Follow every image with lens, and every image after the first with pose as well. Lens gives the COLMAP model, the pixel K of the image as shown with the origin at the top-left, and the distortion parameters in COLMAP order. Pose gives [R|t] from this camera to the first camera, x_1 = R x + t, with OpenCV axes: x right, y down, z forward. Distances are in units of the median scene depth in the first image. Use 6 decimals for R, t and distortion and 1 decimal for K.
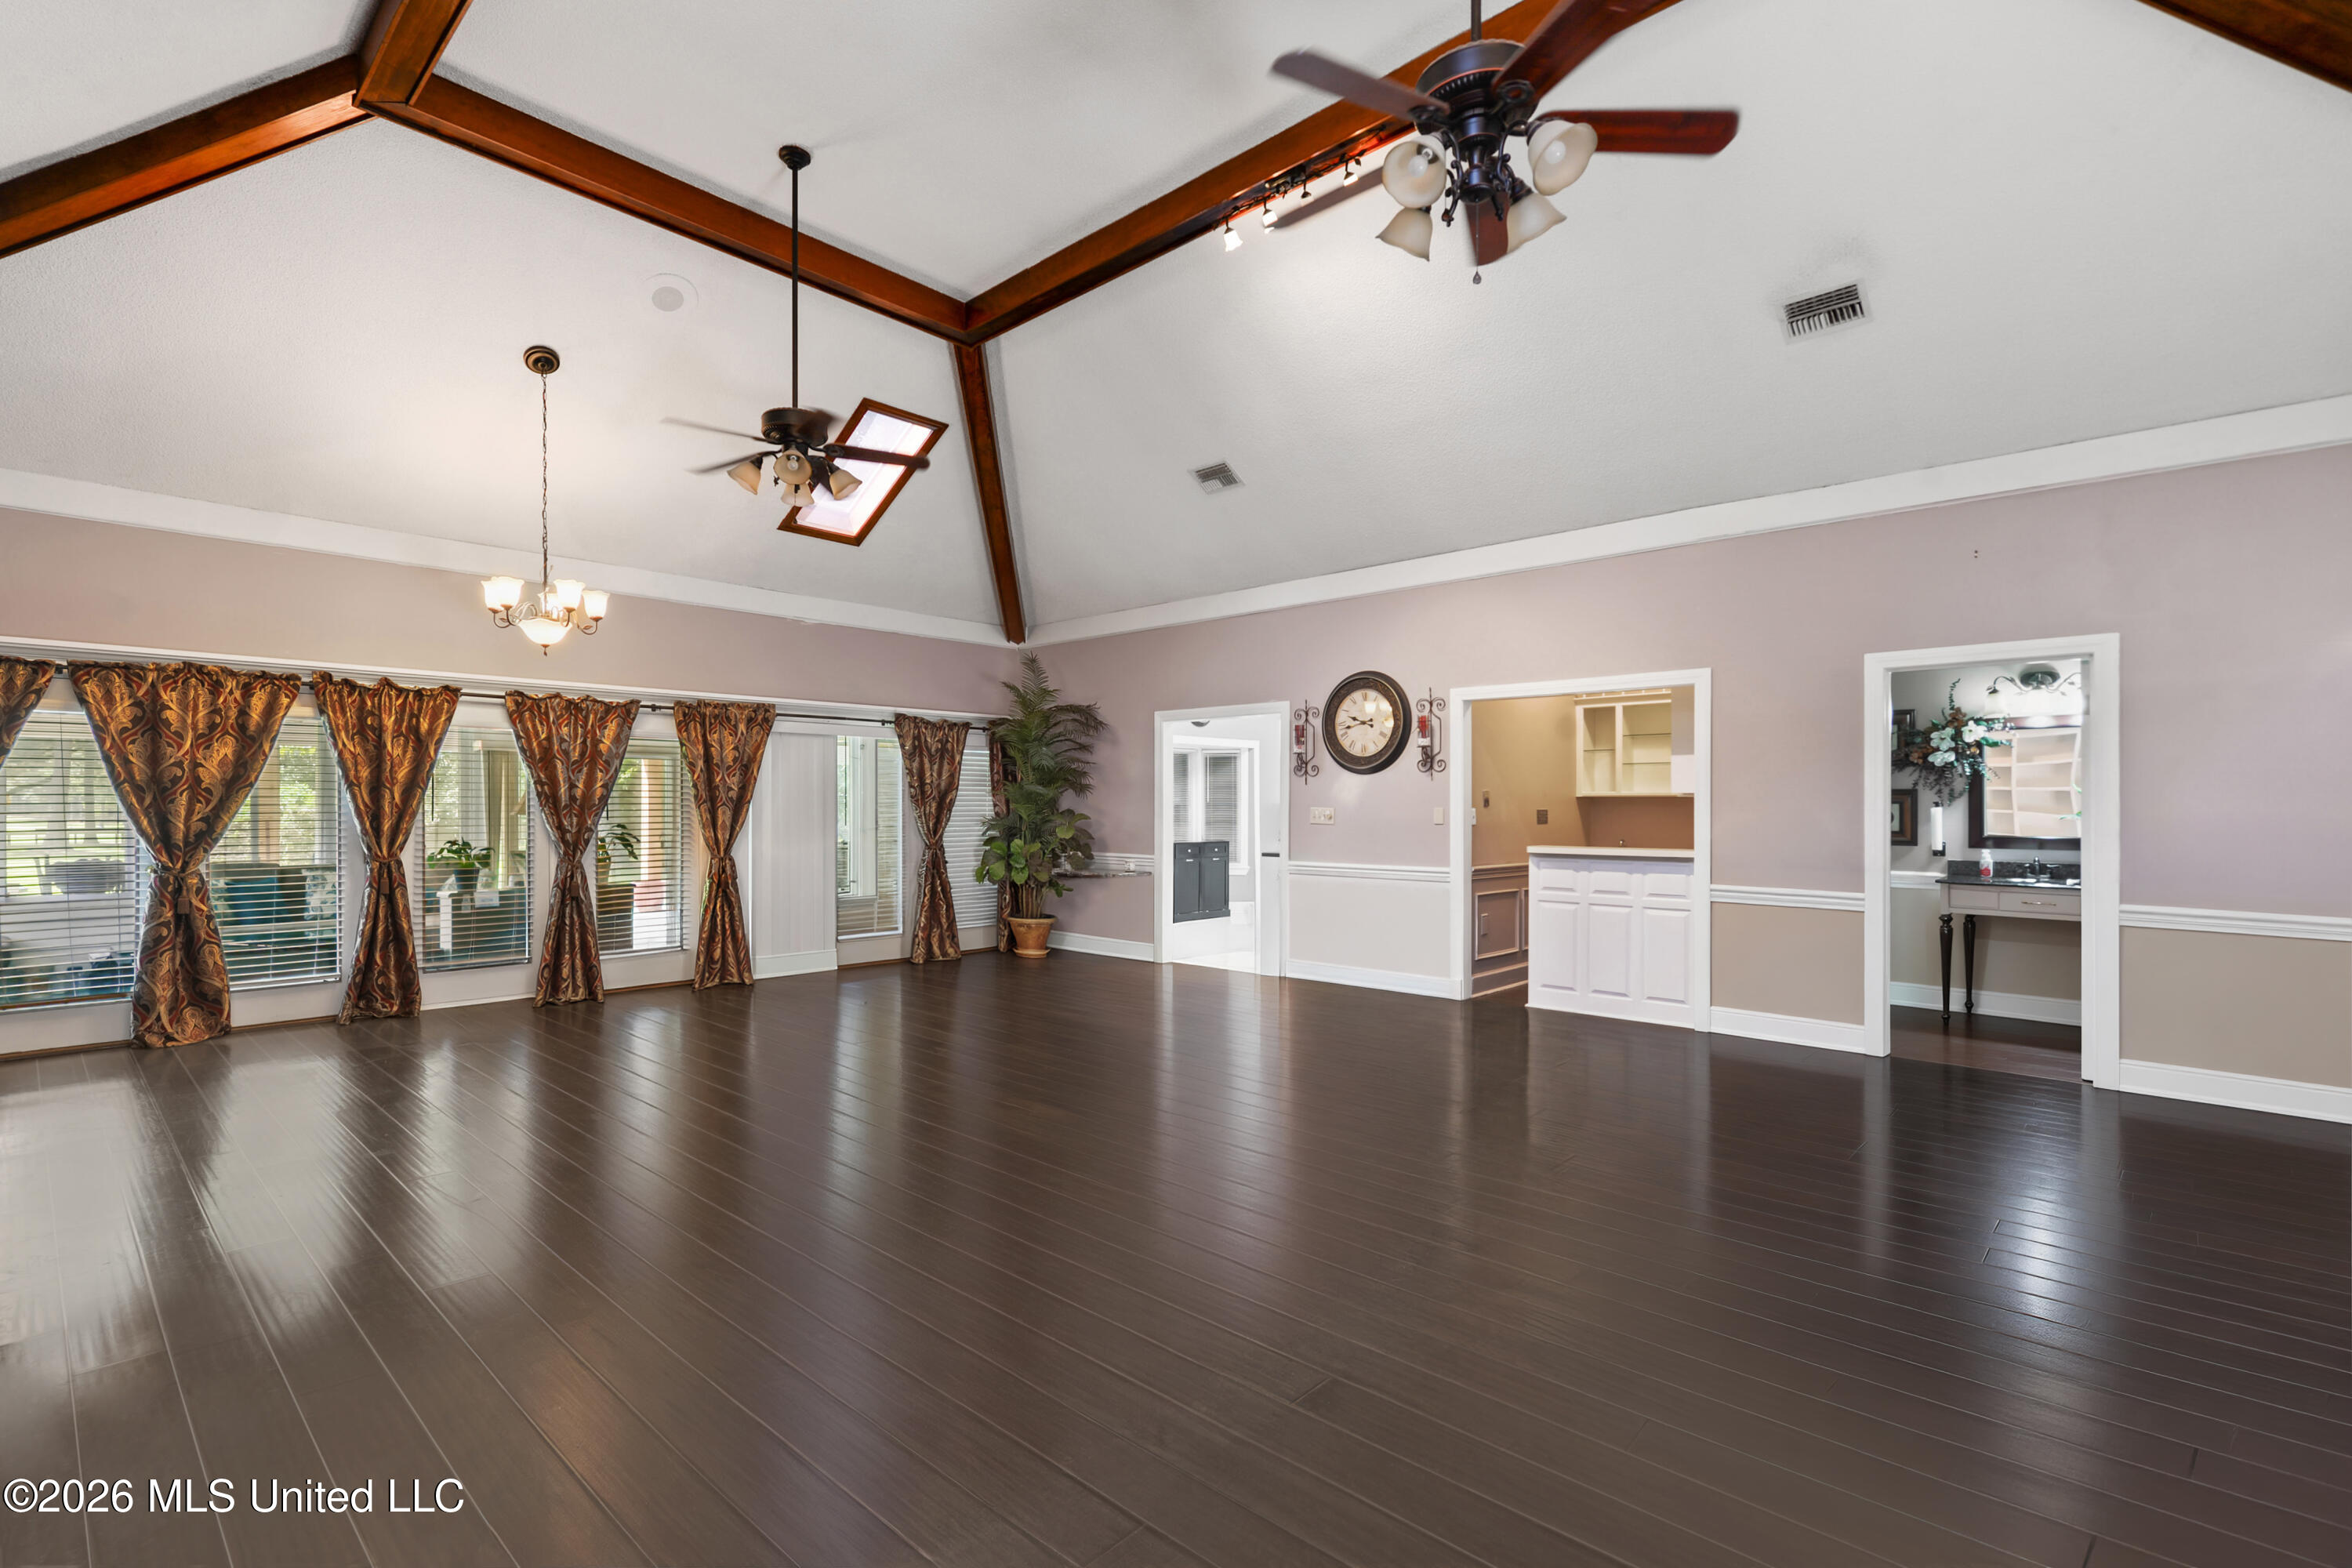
lens RADIAL K [[1070.5, 0, 1175.0], [0, 1070.5, 795.3], [0, 0, 1]] dist [0.000178, 0.000005]
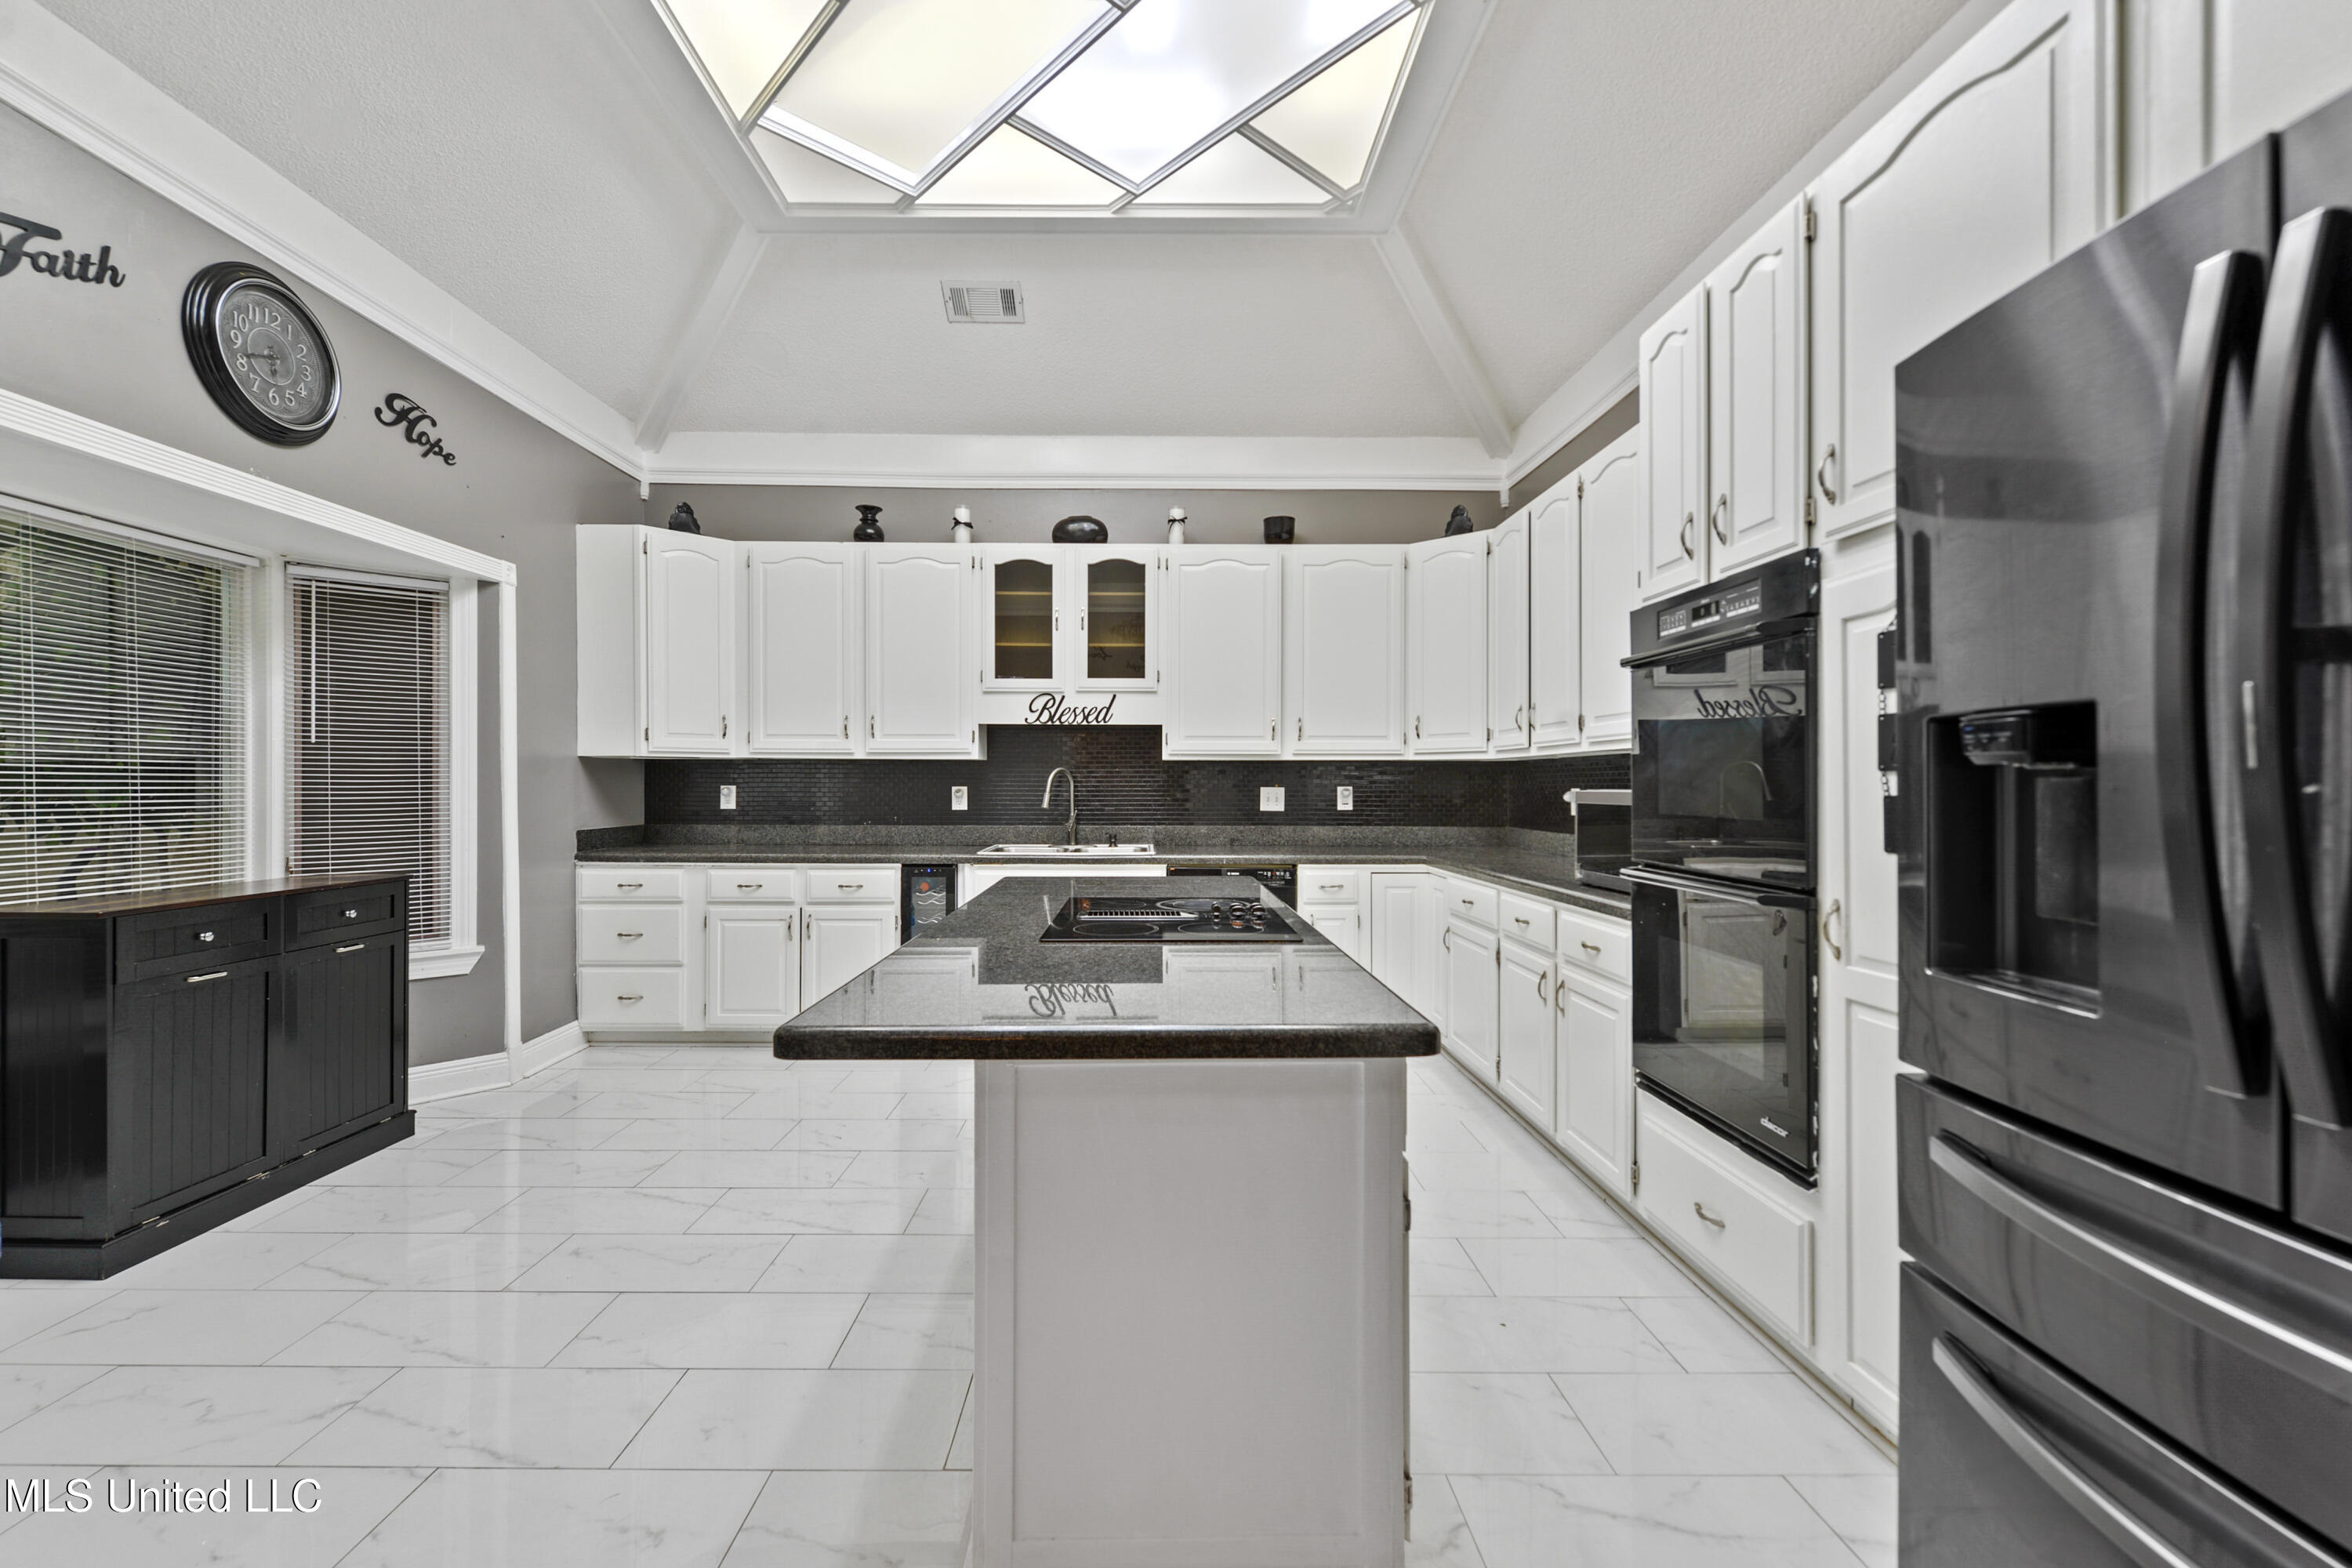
lens RADIAL K [[999.5, 0, 1180.4], [0, 999.5, 791.8], [0, 0, 1]] dist [0.000453, 0.000003]
pose [[0.730659, -0.001402, 0.682741, 0.018402], [-0.001134, 0.999994, 0.003267, 0.020088], [-0.682741, -0.003162, 0.730653, 0.665324]]
